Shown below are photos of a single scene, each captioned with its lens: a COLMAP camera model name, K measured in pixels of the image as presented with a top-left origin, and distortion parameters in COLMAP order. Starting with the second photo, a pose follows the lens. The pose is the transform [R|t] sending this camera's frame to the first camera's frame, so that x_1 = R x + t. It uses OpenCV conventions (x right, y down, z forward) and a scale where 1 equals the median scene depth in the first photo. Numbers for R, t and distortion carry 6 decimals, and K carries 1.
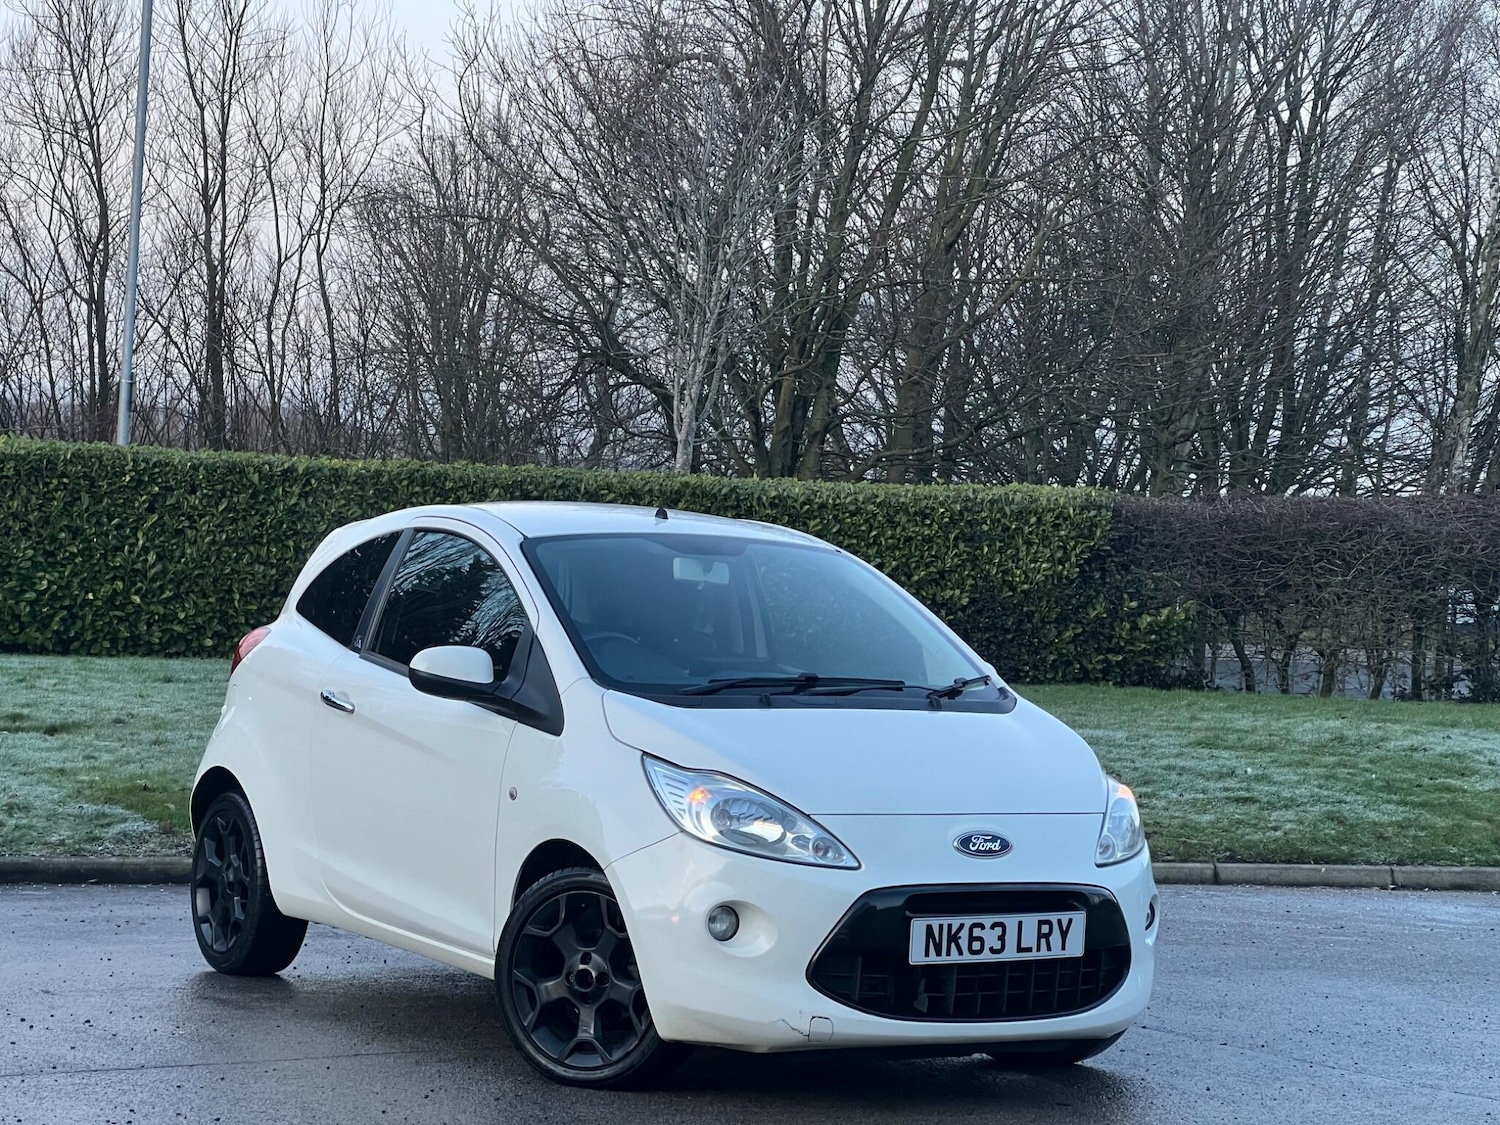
lens RADIAL K [[3320.5, 0, 694.1], [0, 3320.5, 561.1], [0, 0, 1]] dist [-0.078855, 4.232452]
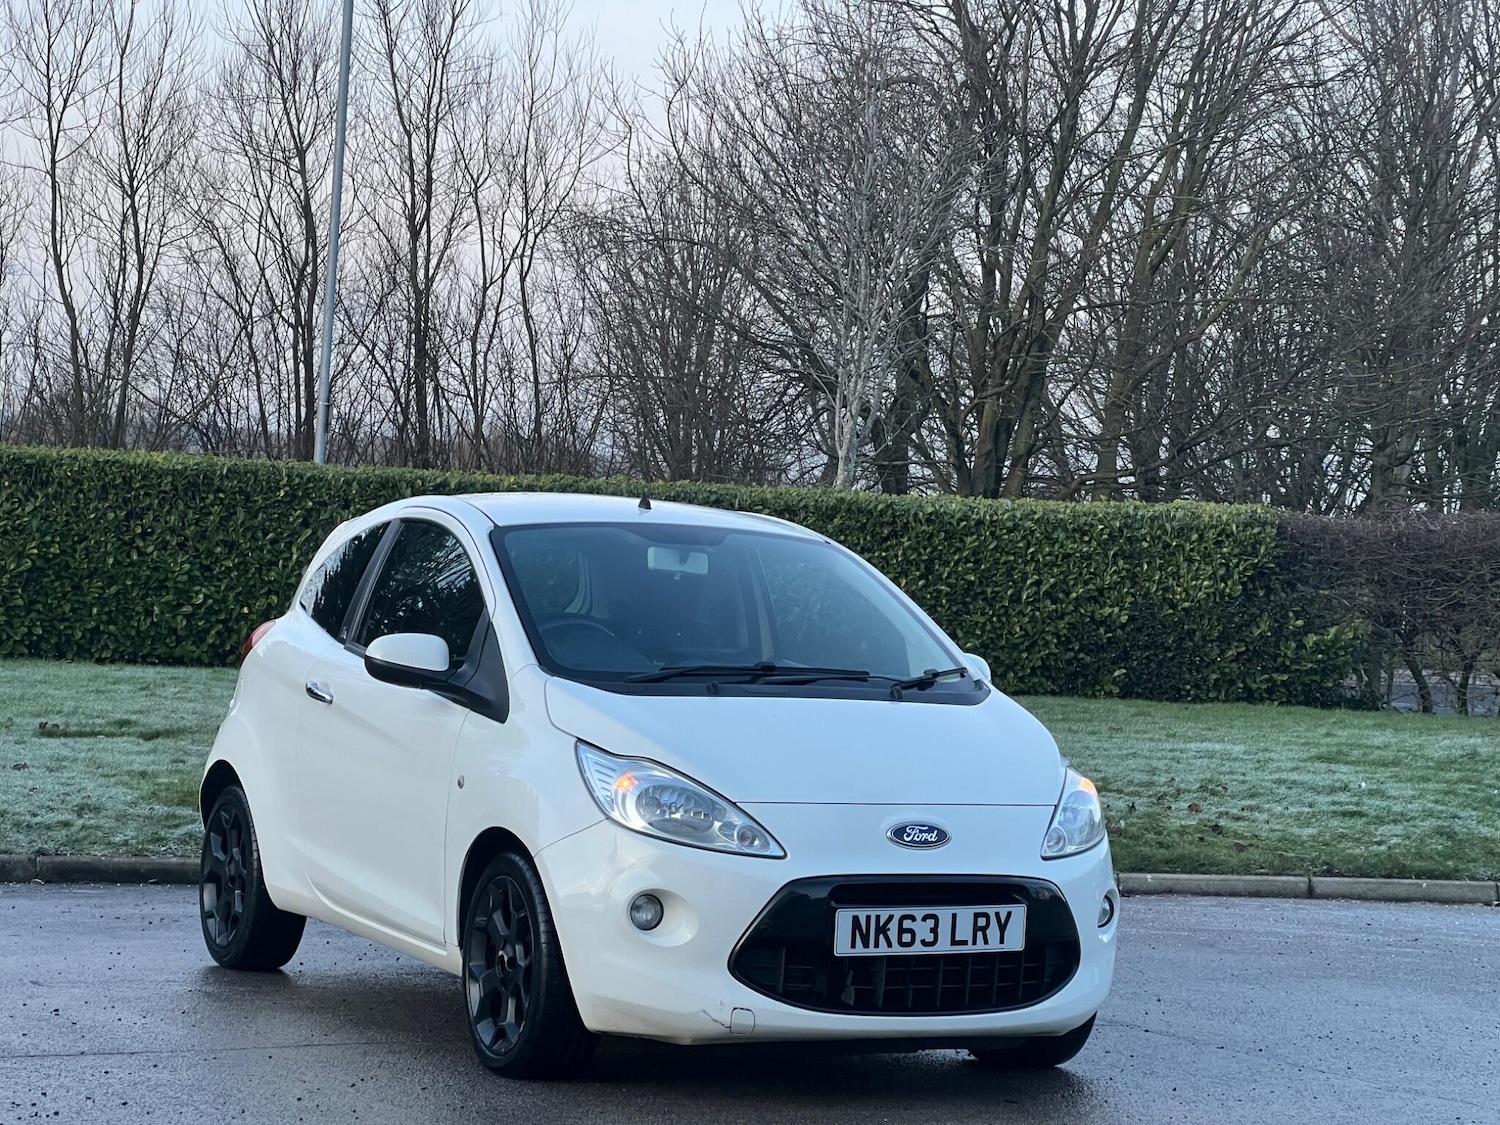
lens RADIAL K [[3311.8, 0, 742.2], [0, 3311.8, 585.5], [0, 0, 1]] dist [-0.089801, 4.167173]
pose [[0.997668, 0.002511, -0.068211, 0.052396], [-0.002702, 0.999993, -0.002706, 0.007597], [0.068204, 0.002884, 0.997667, 0.012618]]
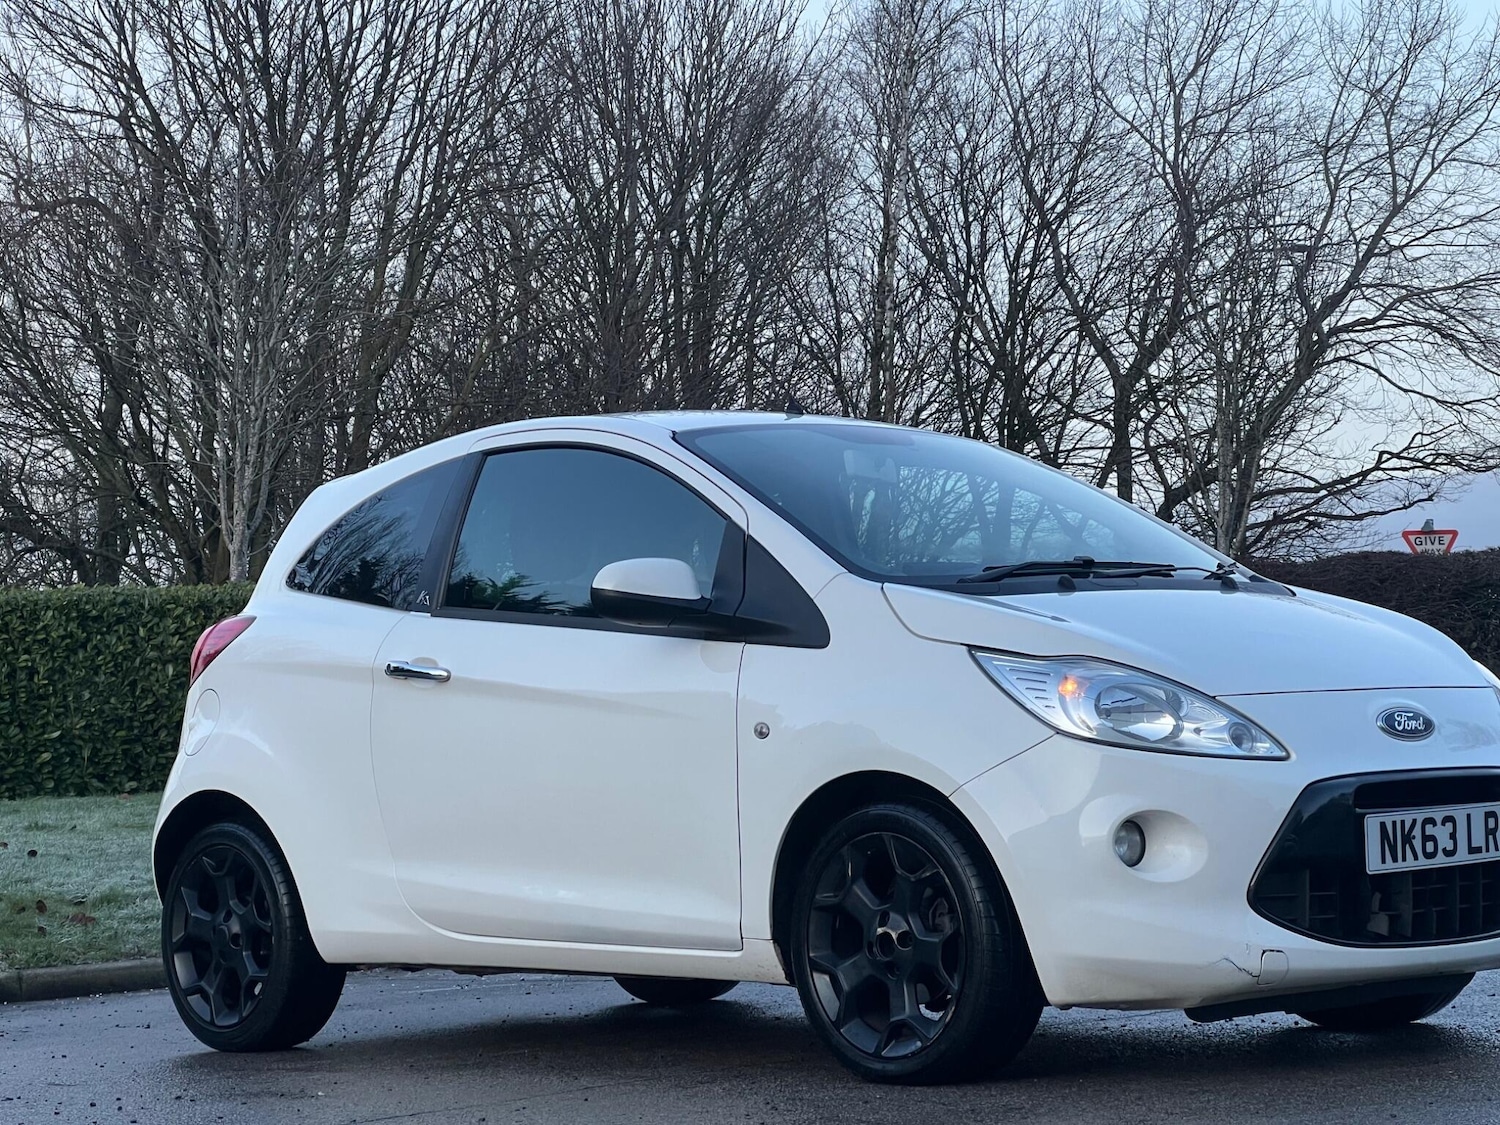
lens RADIAL K [[3311.8, 0, 742.2], [0, 3311.8, 585.5], [0, 0, 1]] dist [-0.089801, 4.167173]
pose [[0.970991, -0.074267, 0.227289, -0.126847], [0.085586, 0.995514, -0.040343, 0.036604], [-0.223273, 0.058625, 0.972991, 0.133693]]
